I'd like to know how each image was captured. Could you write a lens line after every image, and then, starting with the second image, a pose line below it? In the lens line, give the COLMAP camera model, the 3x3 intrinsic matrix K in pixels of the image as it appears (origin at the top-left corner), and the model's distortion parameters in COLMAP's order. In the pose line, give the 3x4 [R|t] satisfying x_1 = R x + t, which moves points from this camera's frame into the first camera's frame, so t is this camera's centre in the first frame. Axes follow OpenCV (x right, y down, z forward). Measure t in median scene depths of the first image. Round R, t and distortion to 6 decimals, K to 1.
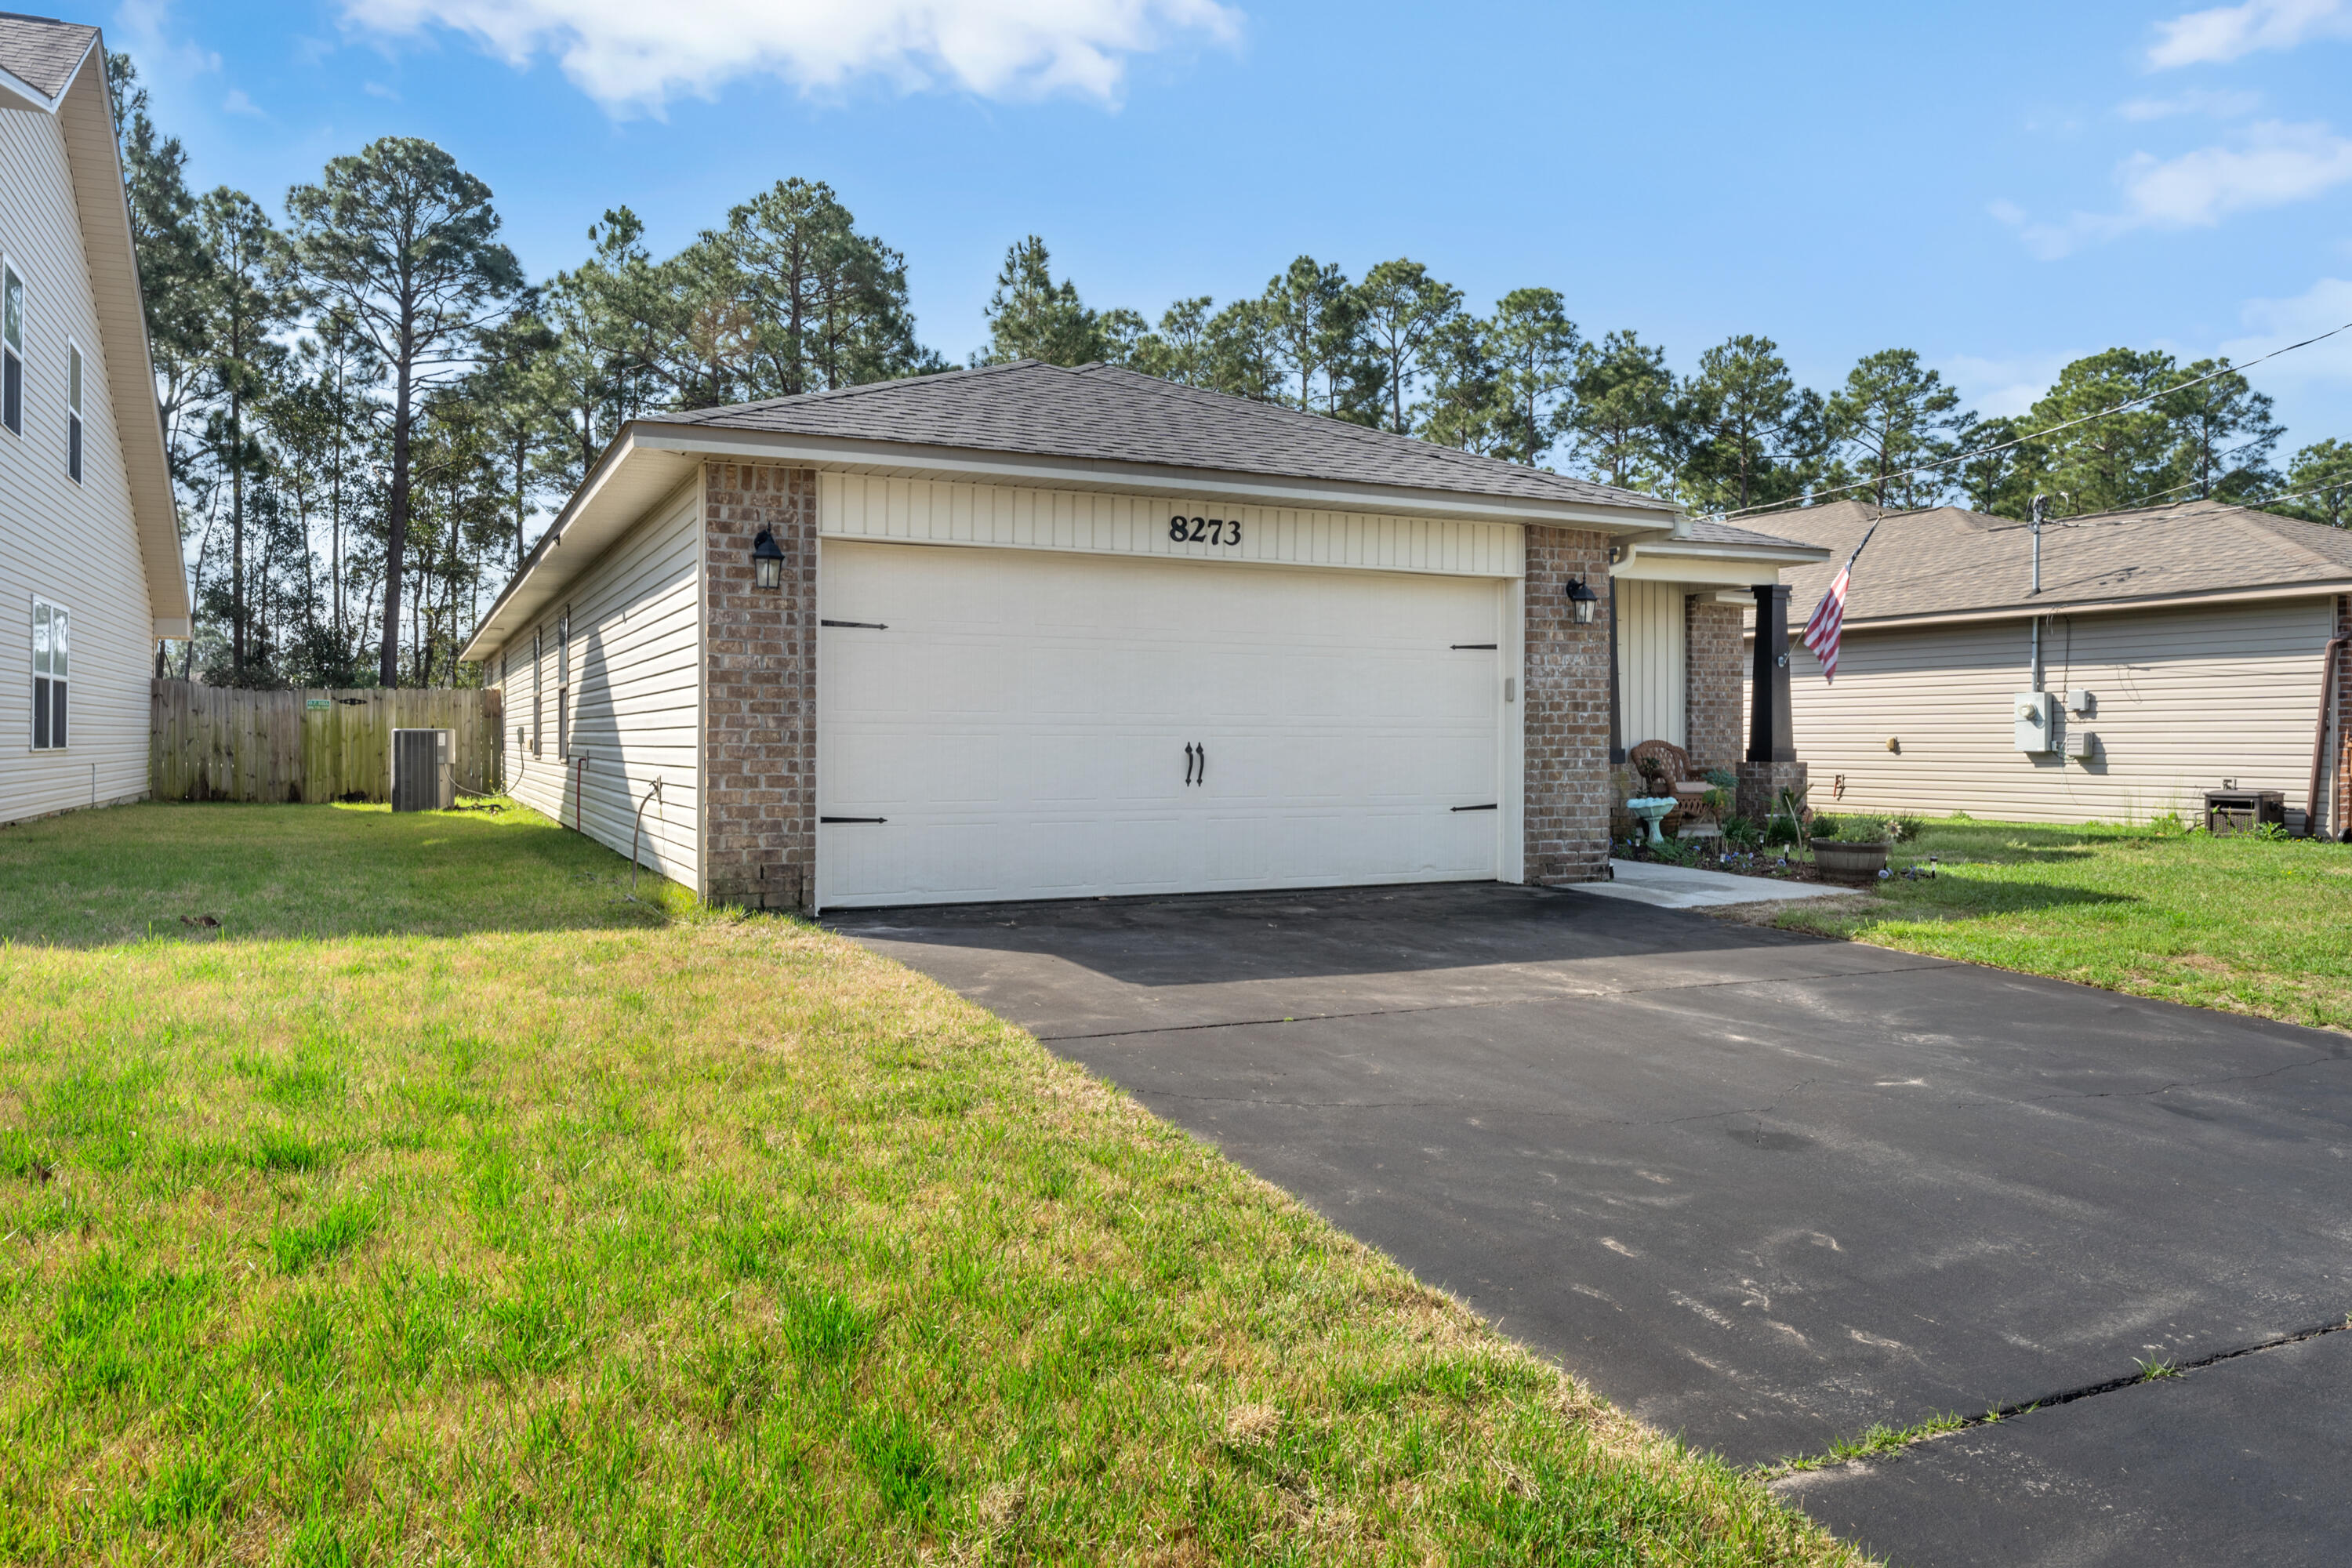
lens RADIAL K [[1590.6, 0, 1169.0], [0, 1590.6, 731.1], [0, 0, 1]] dist [0.000718, 0.000818]
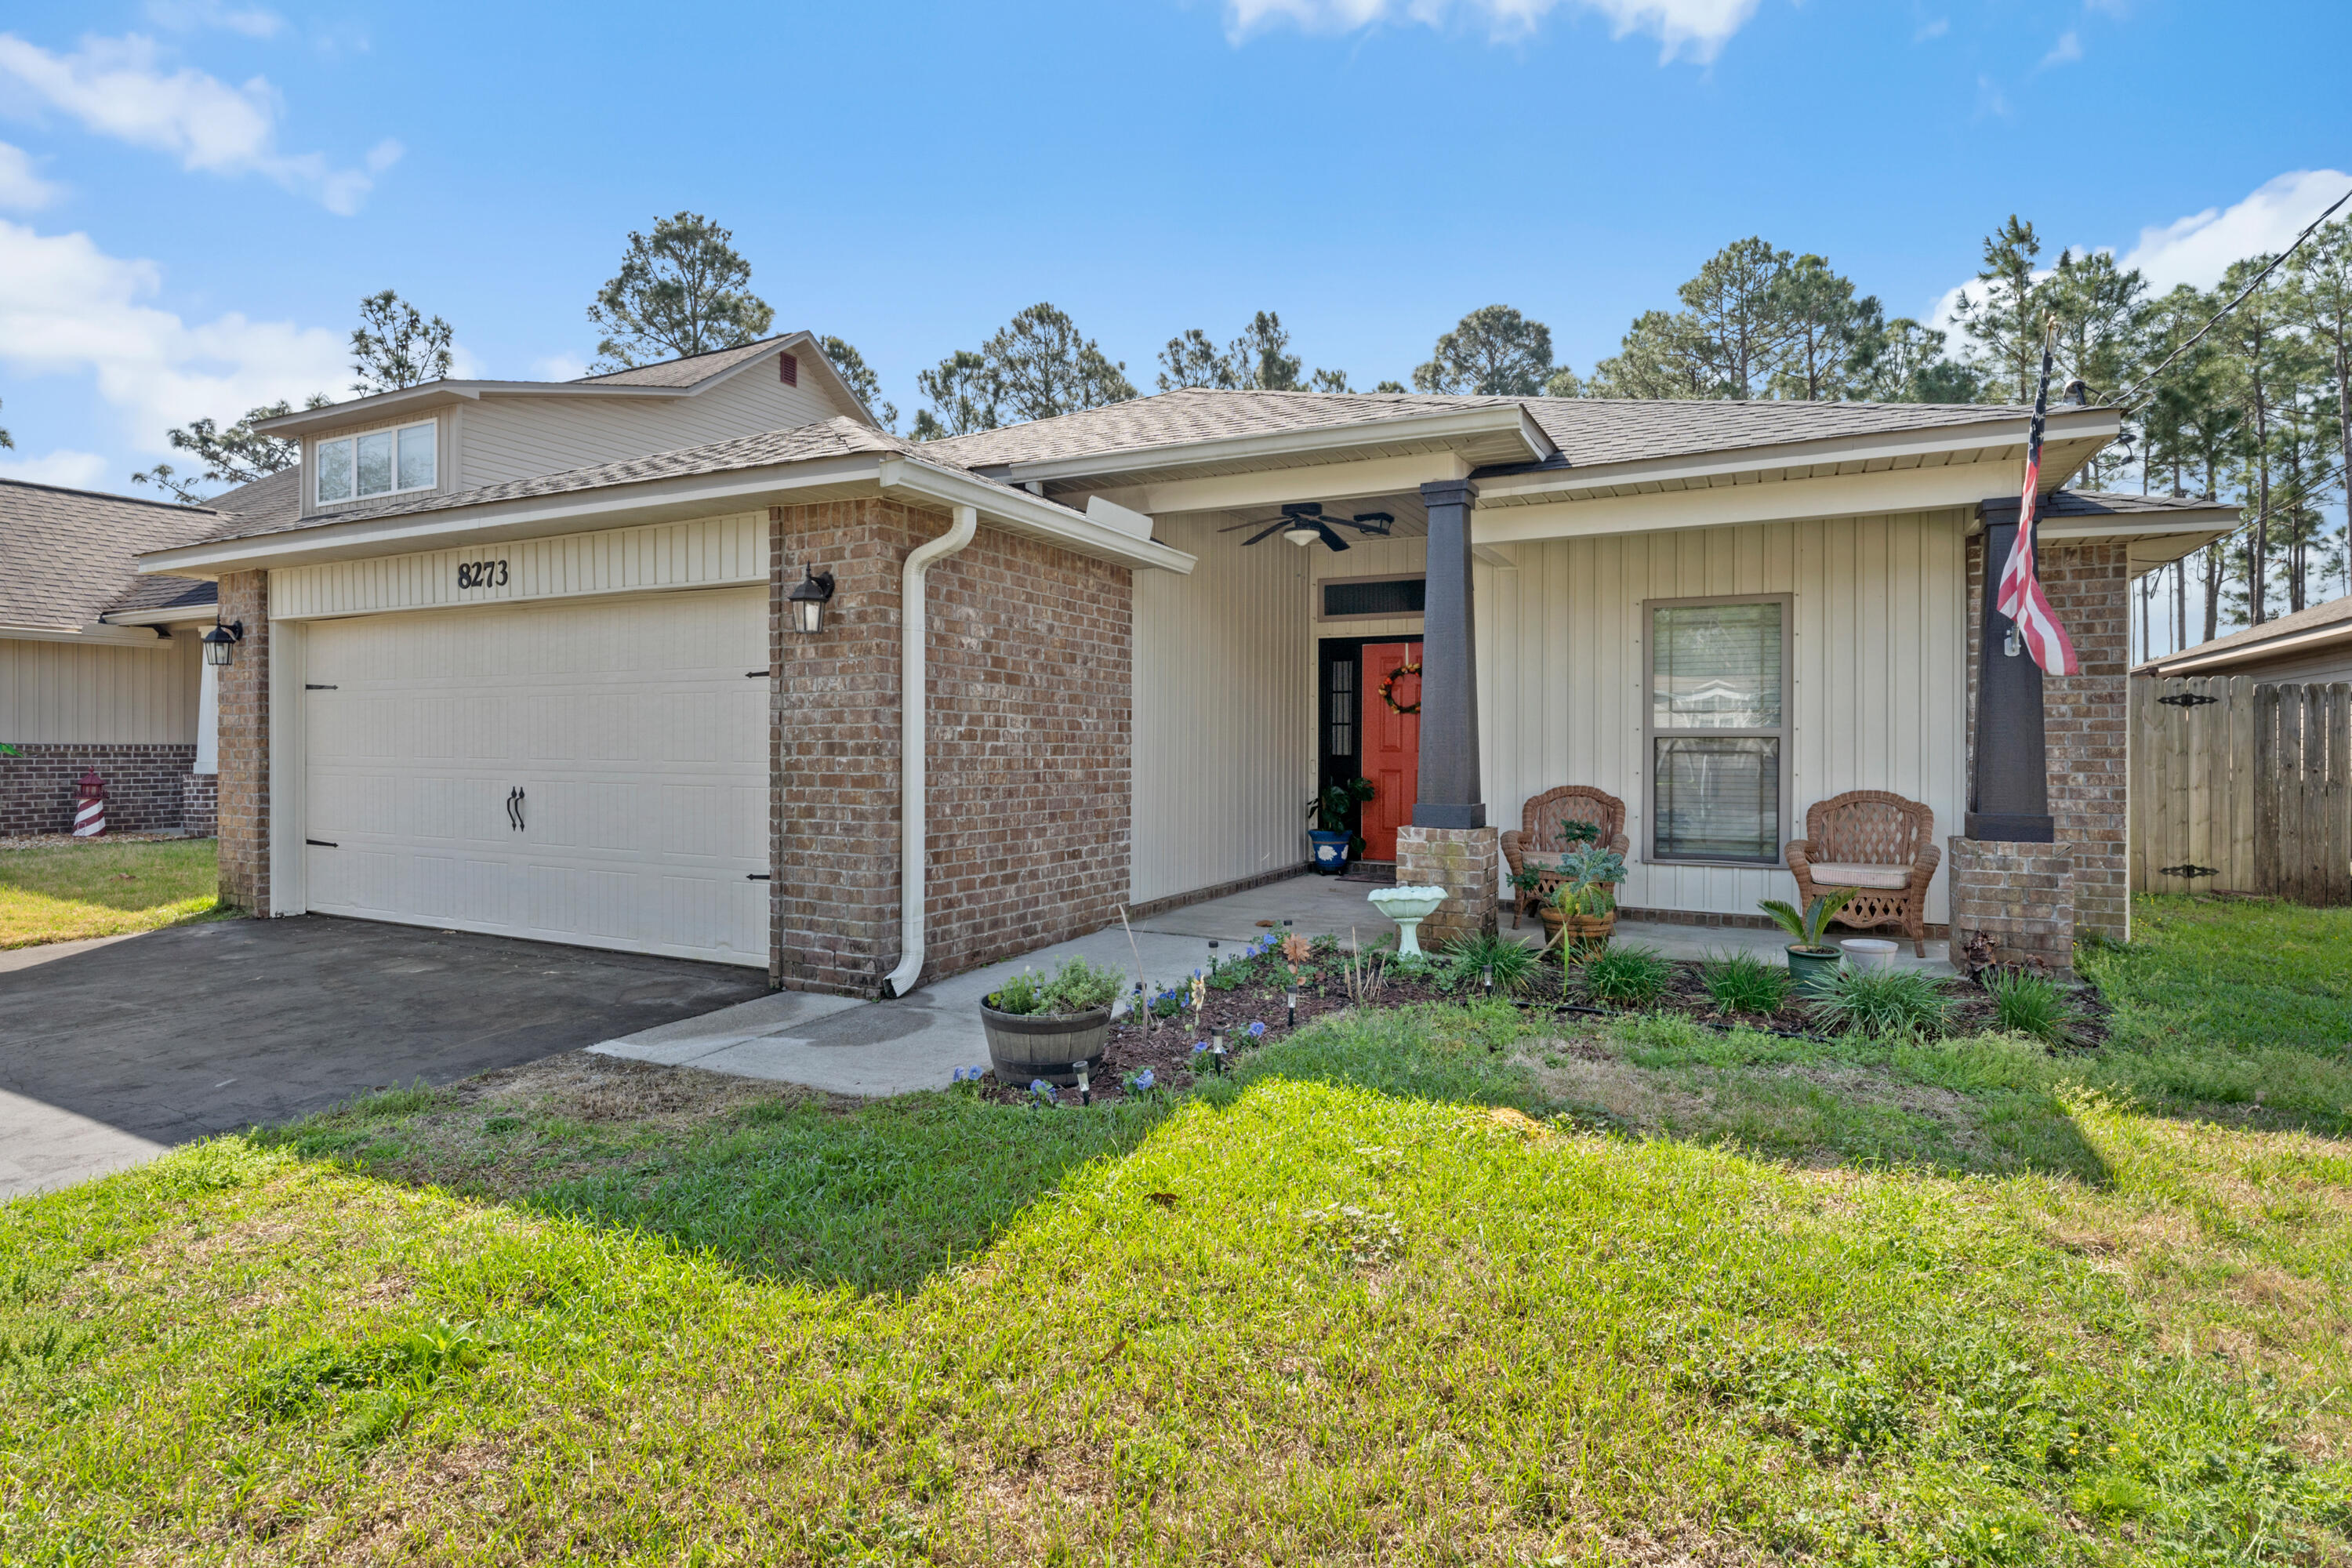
lens RADIAL K [[1205.9, 0, 1167.0], [0, 1205.9, 748.6], [0, 0, 1]] dist [0.002212, -0.000297]
pose [[0.591081, 0.000808, -0.806612, 0.783689], [0.000049, 0.999999, 0.001038, -0.016022], [0.806612, -0.000654, 0.591081, 0.798576]]
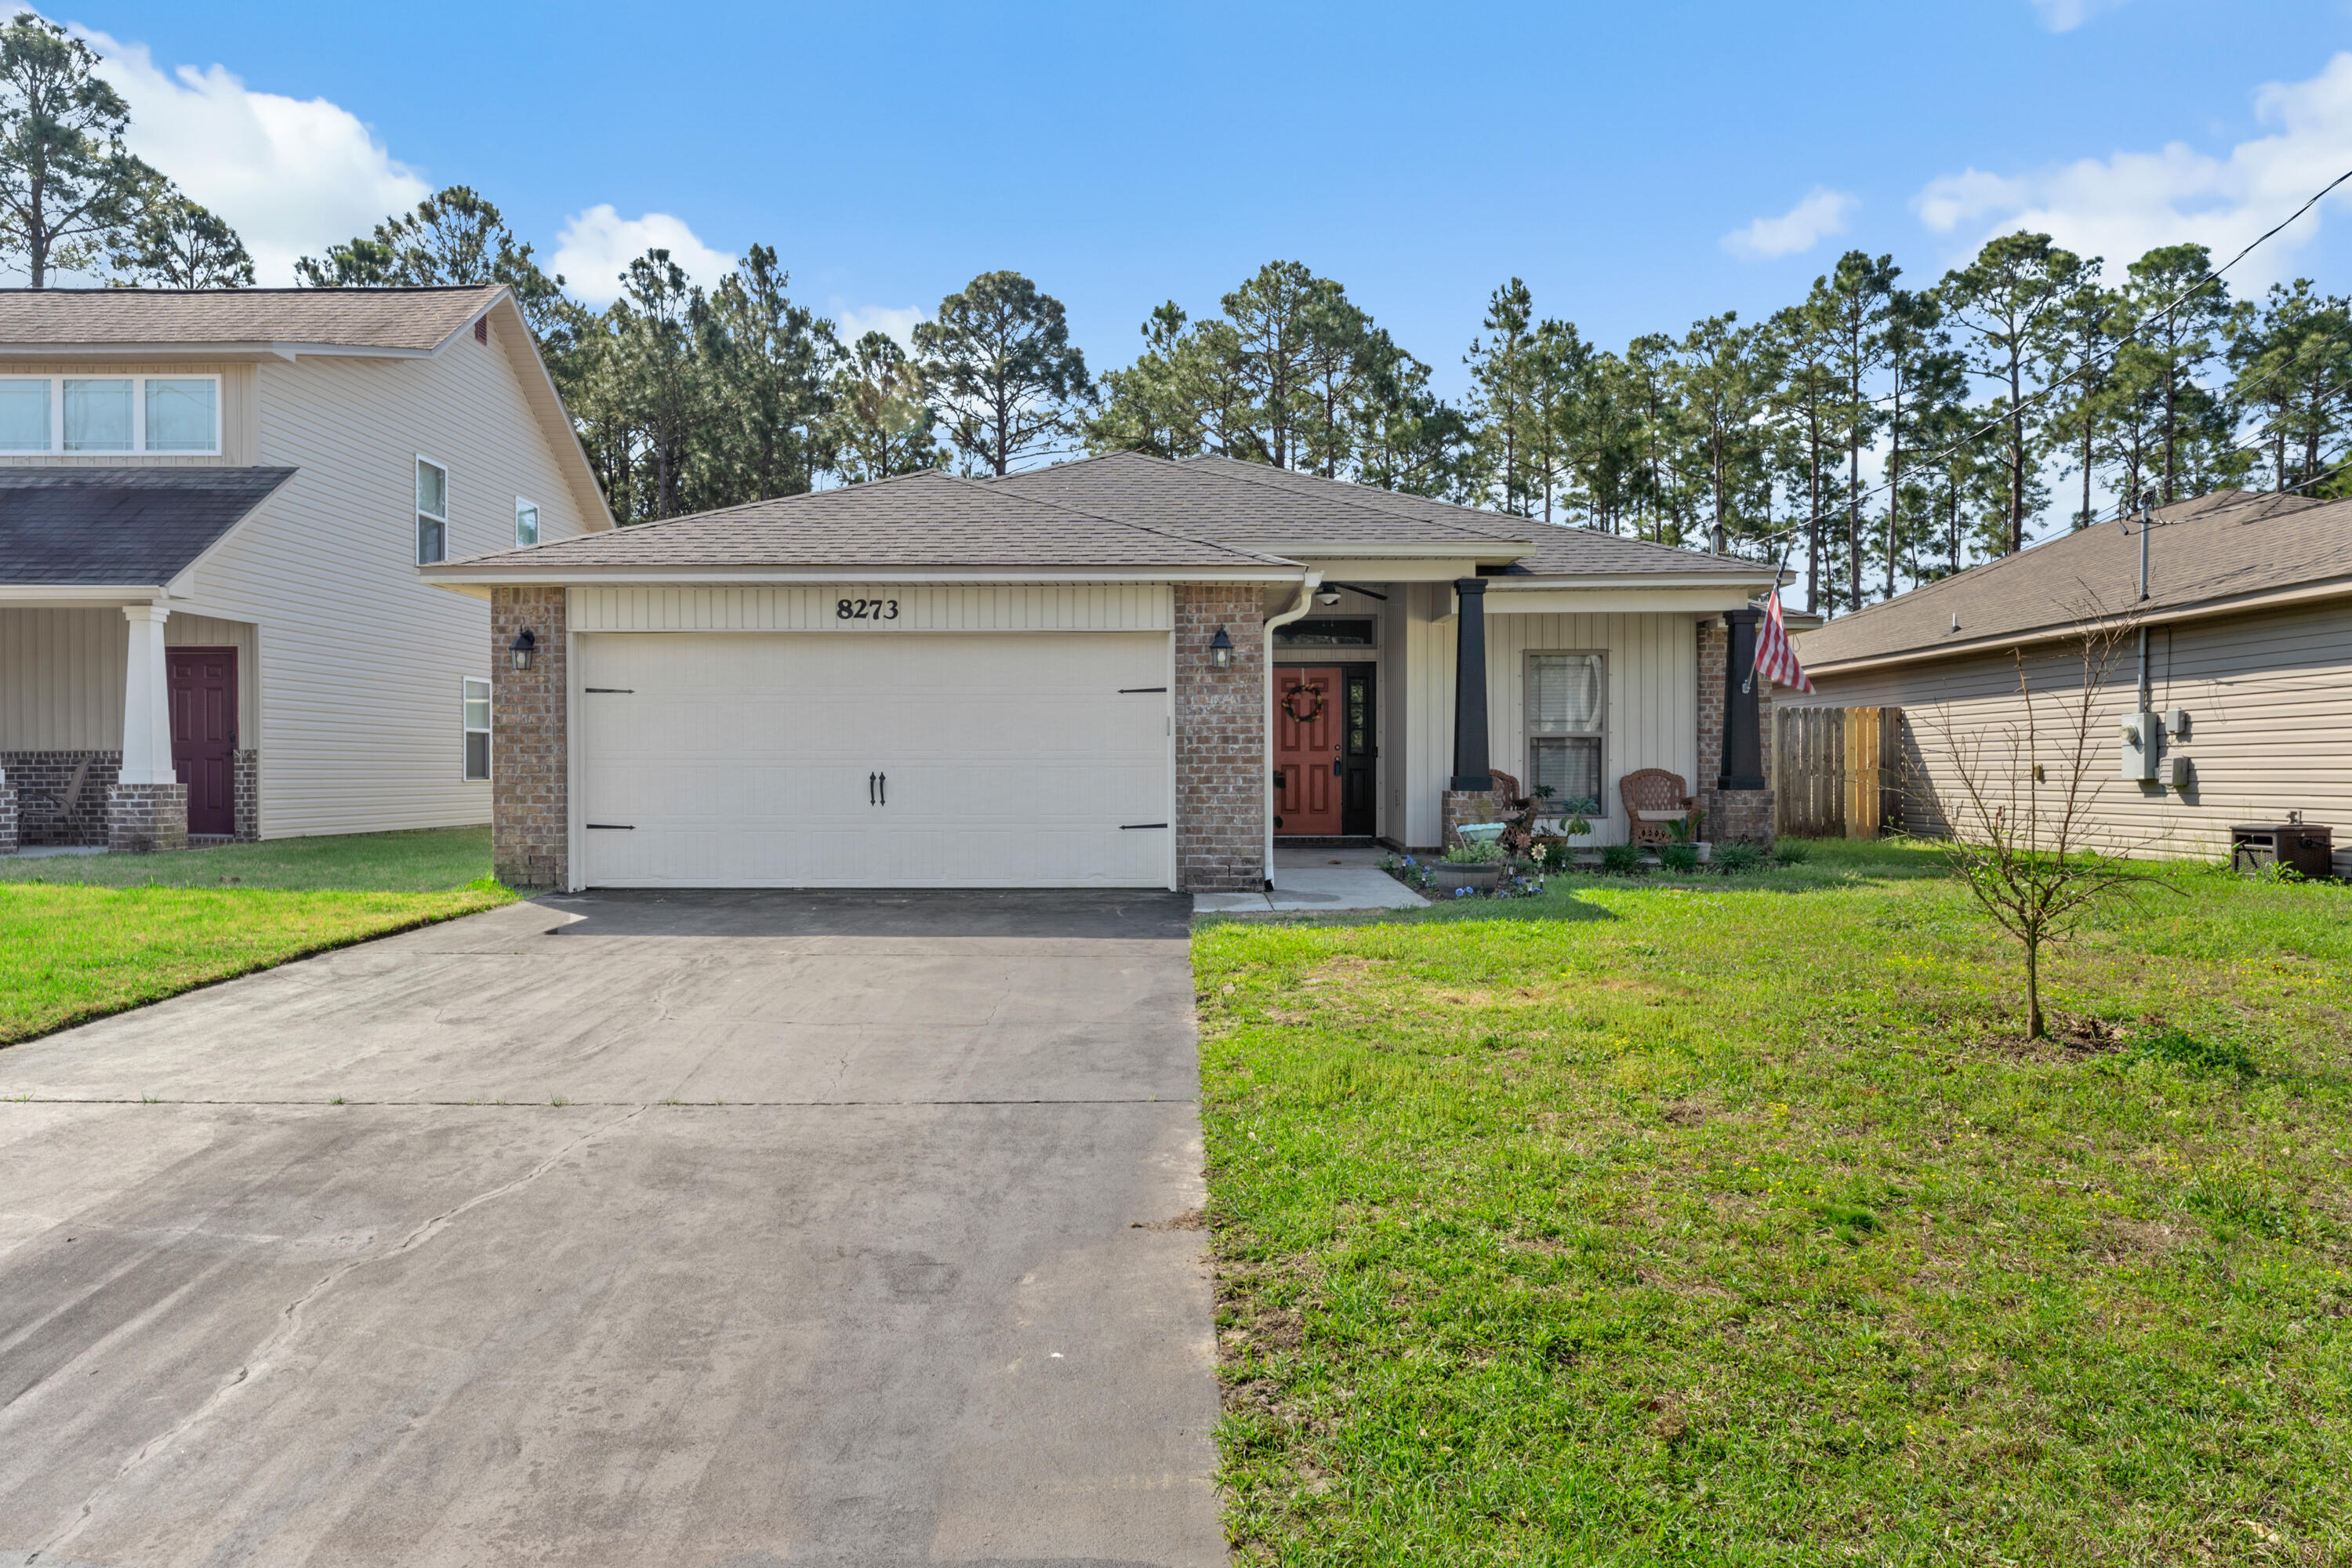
lens RADIAL K [[1573.4, 0, 1176.0], [0, 1573.4, 784.0], [0, 0, 1]] dist [-0.000977, -0.003050]
pose [[0.896411, -0.000779, -0.443224, 0.727387], [0.006344, 0.999919, 0.011072, 0.003775], [0.443179, -0.012737, 0.896342, -0.038350]]
